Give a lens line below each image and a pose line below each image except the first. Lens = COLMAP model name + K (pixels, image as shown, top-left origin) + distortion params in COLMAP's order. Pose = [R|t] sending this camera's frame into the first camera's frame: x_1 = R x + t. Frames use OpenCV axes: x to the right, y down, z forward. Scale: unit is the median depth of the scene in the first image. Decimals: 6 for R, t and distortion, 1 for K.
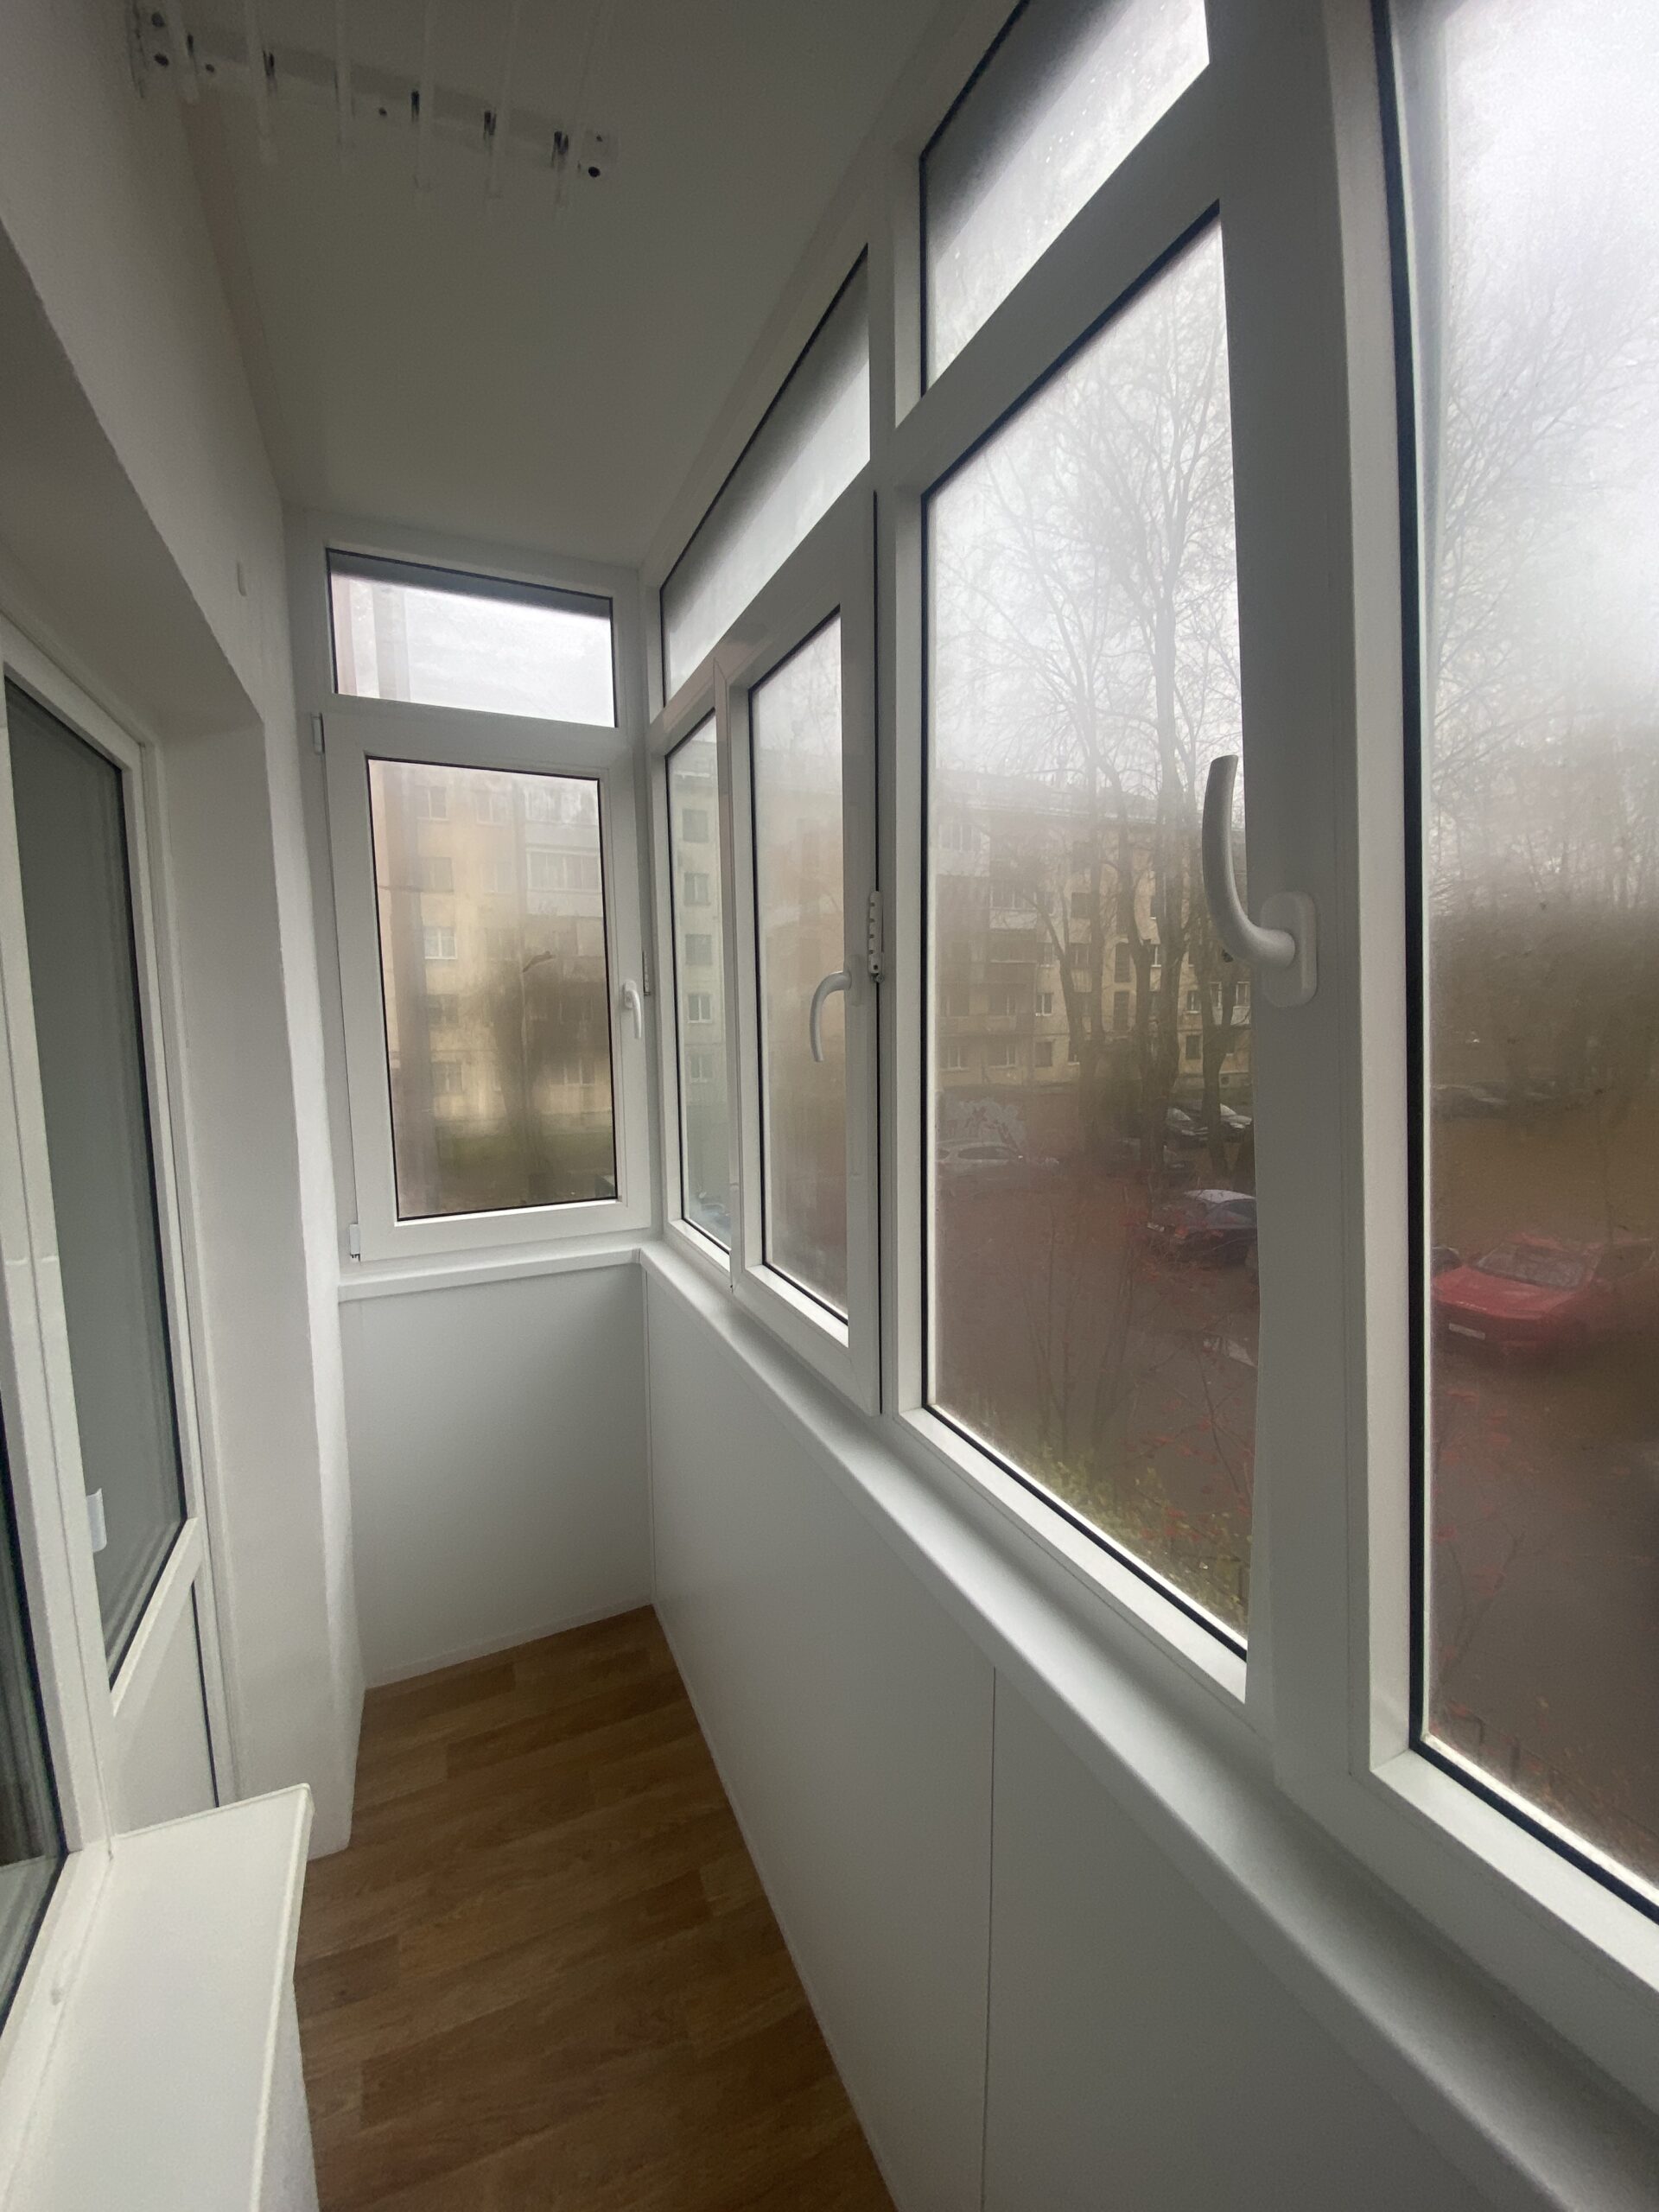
lens RADIAL K [[891.6, 0, 835.0], [0, 891.6, 1097.2], [0, 0, 1]] dist [0.016639, -0.019999]
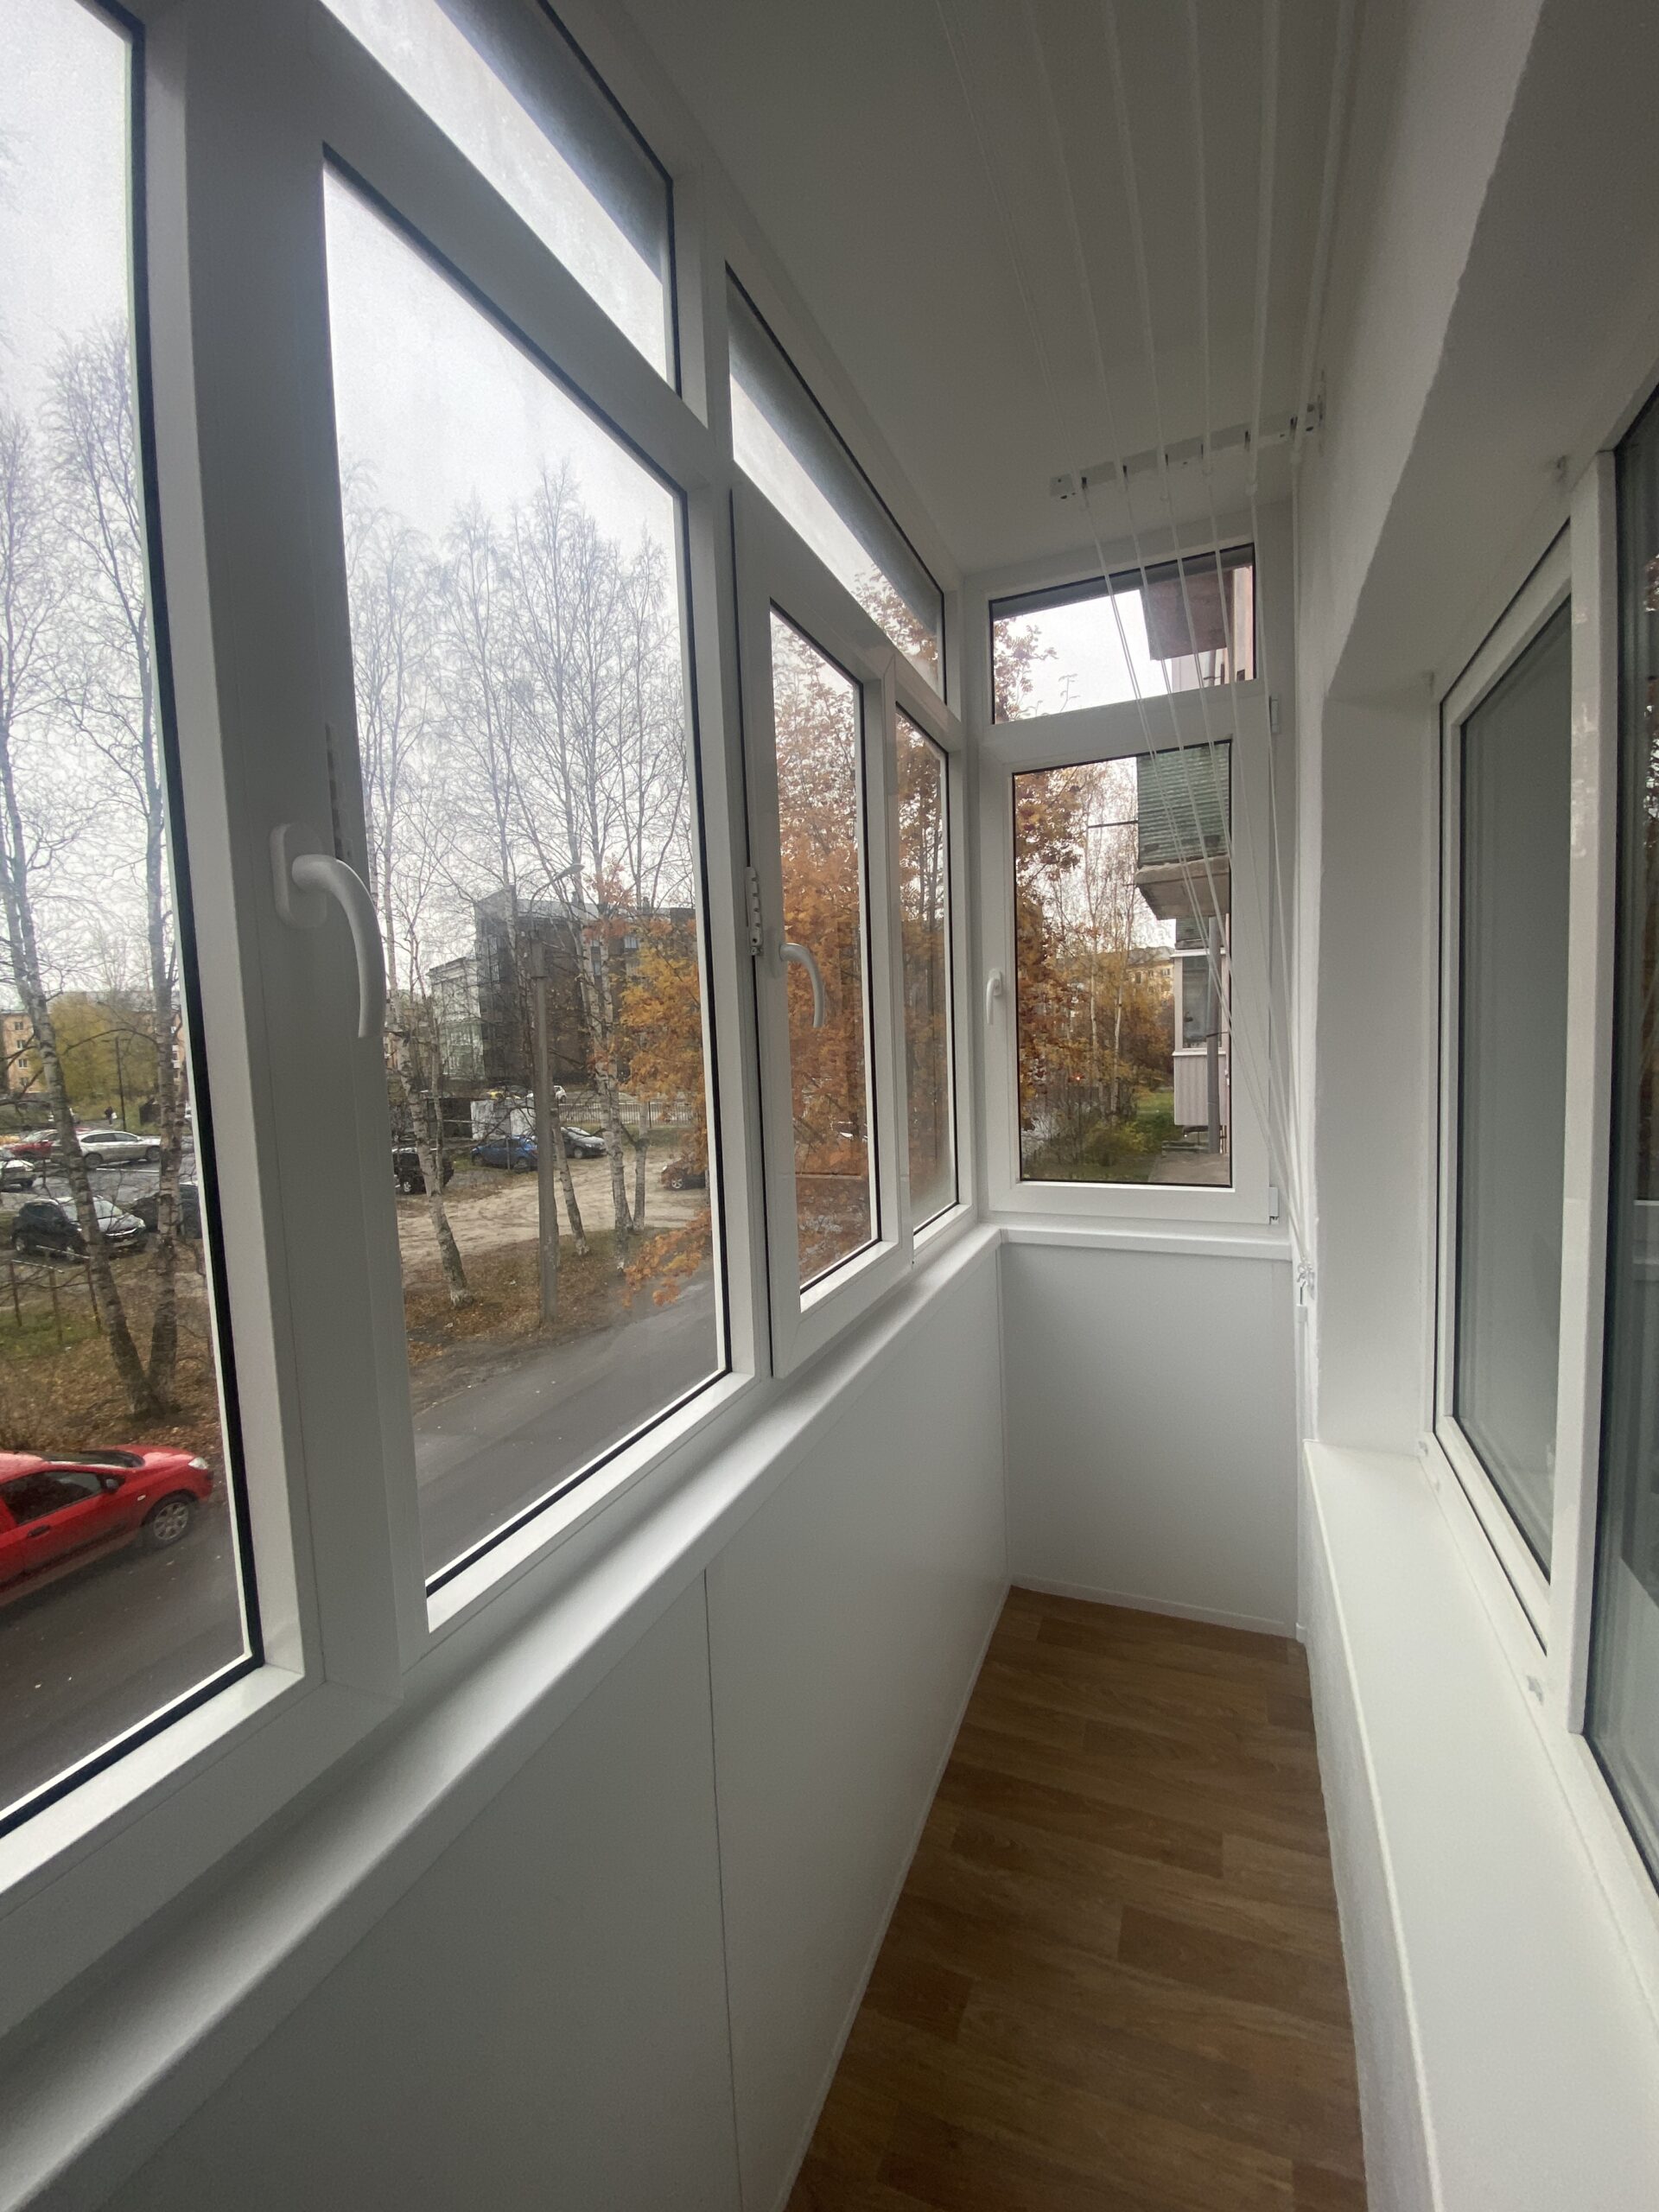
lens RADIAL K [[891.6, 0, 835.0], [0, 891.6, 1097.2], [0, 0, 1]] dist [0.016639, -0.019999]
pose [[-0.667793, -0.021885, 0.744025, -0.794606], [0.121751, 0.982894, 0.138188, -0.116199], [-0.734322, 0.182867, -0.653706, 1.673327]]
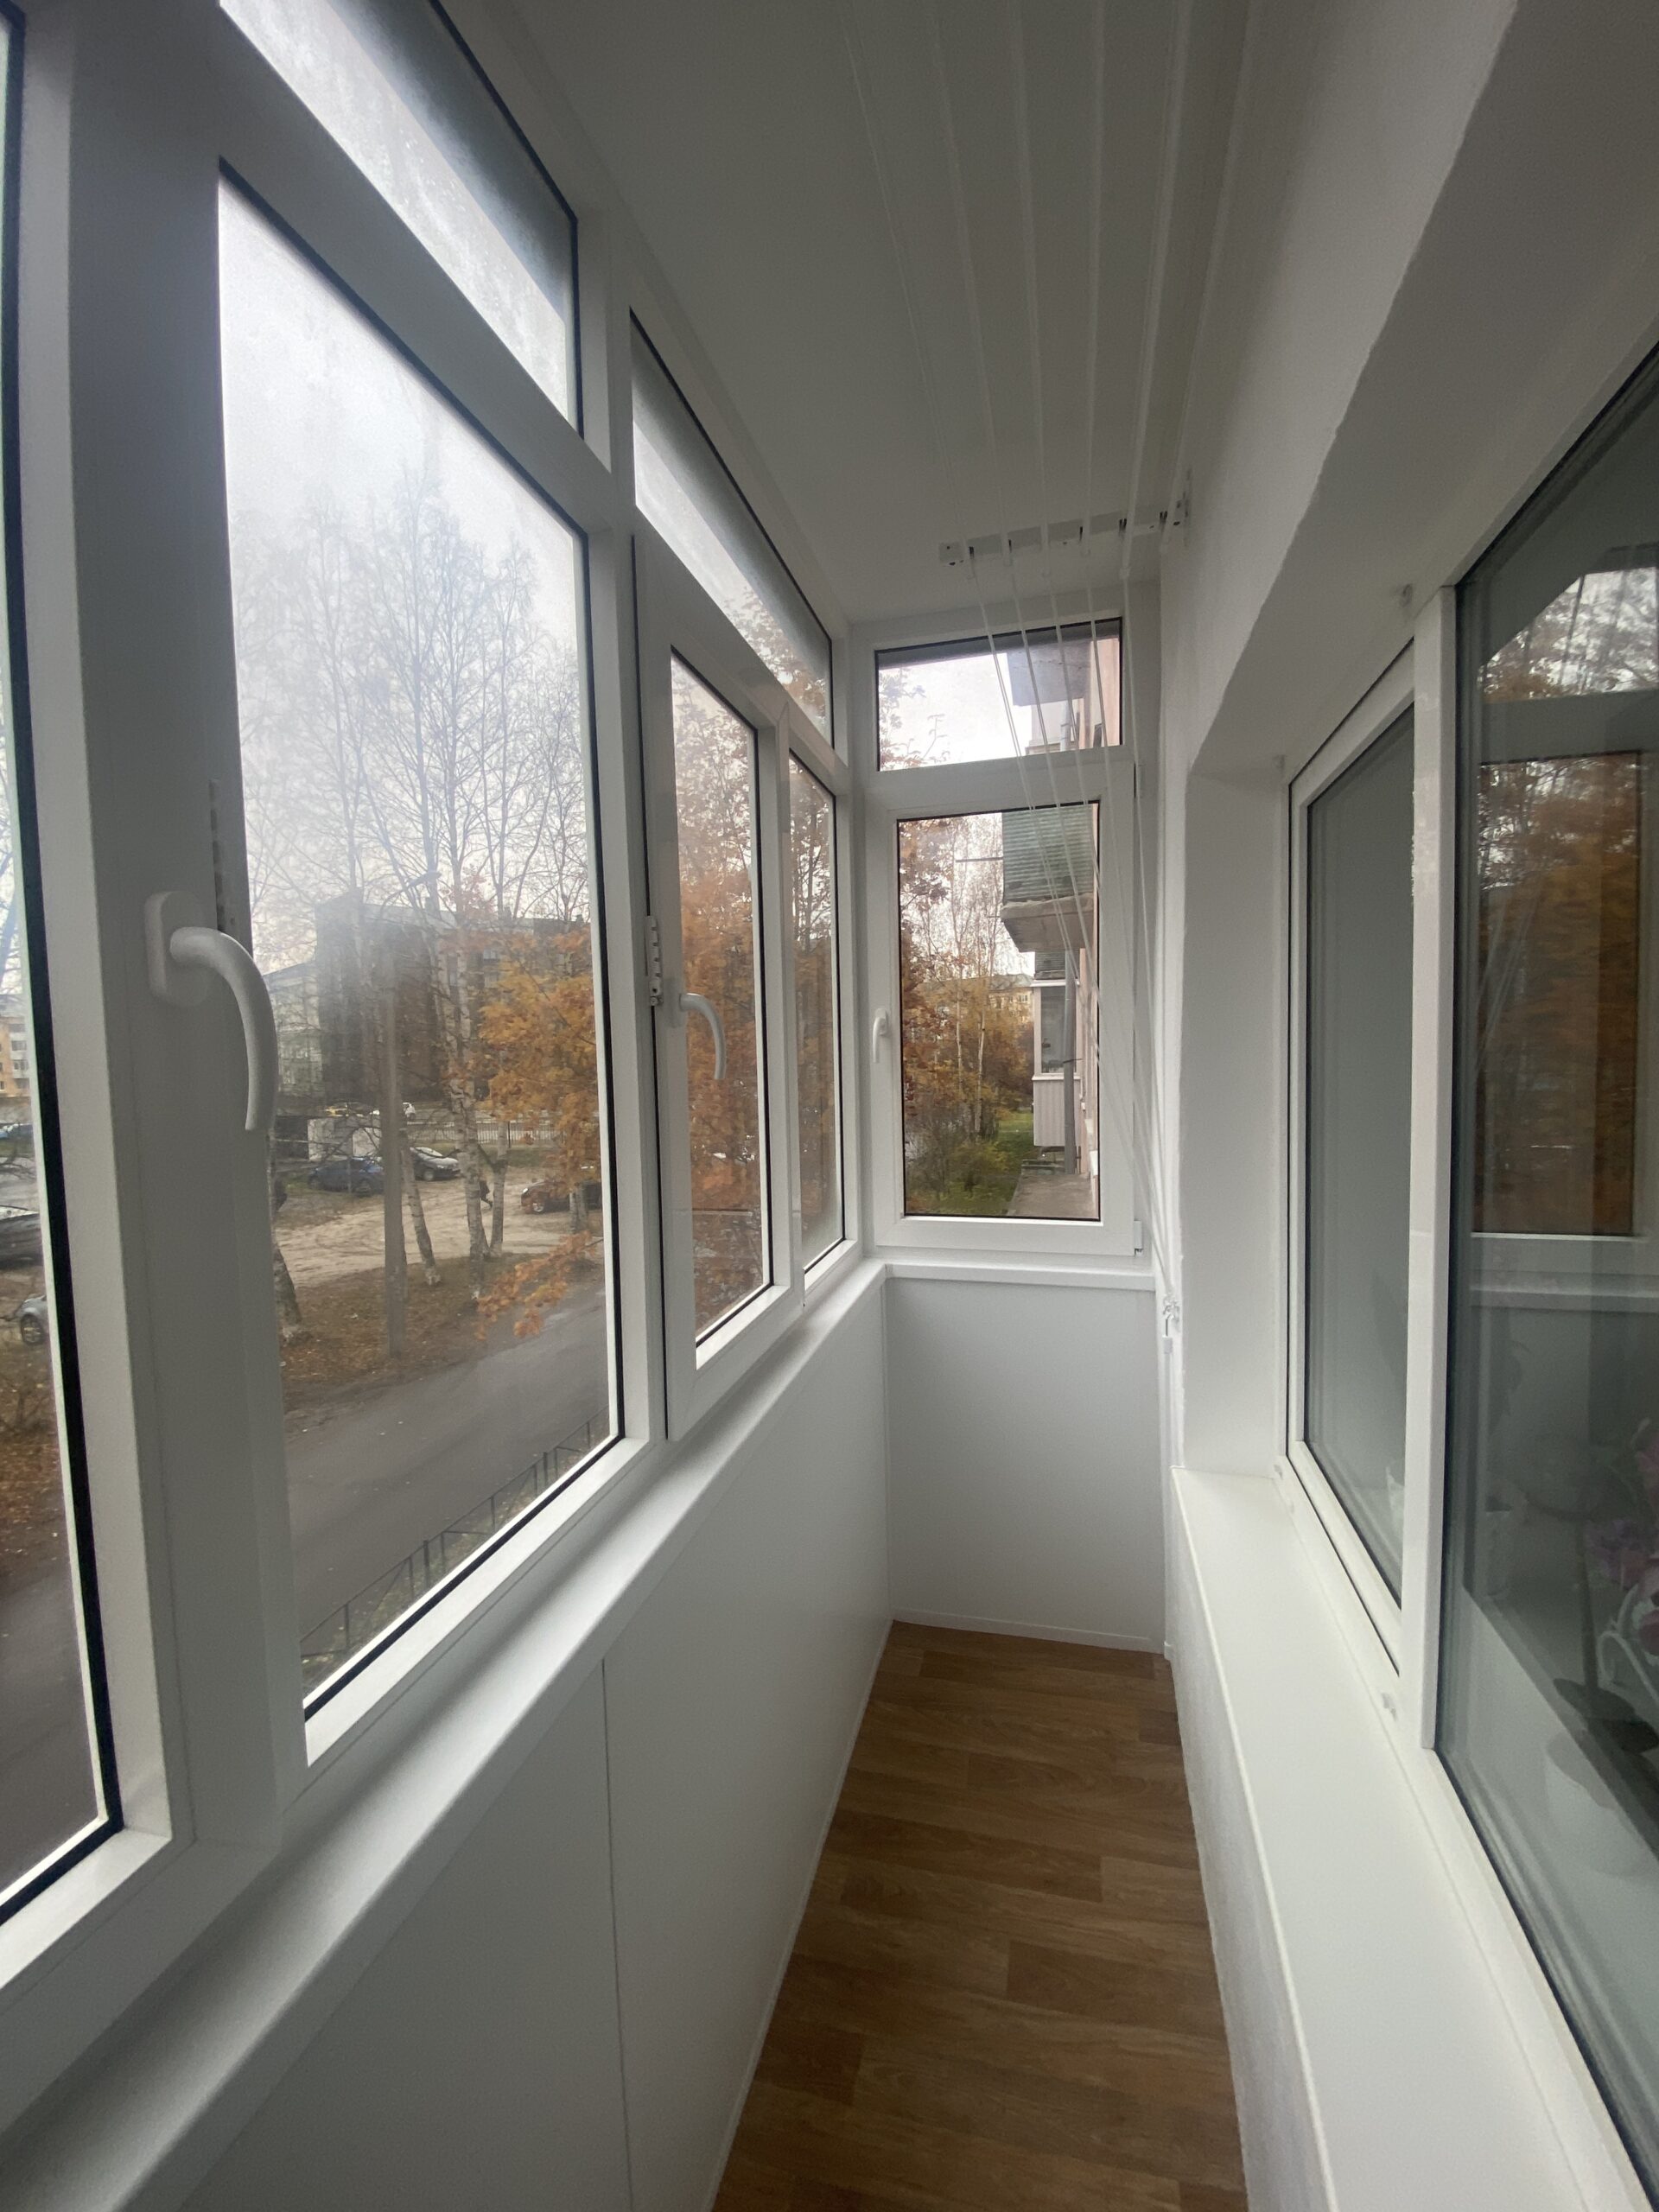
lens RADIAL K [[891.6, 0, 835.0], [0, 891.6, 1097.2], [0, 0, 1]] dist [0.016639, -0.019999]
pose [[-0.768525, -0.011631, 0.639714, -0.776591], [0.096310, 0.986340, 0.133636, -0.143363], [-0.632530, 0.164313, -0.756906, 1.682226]]
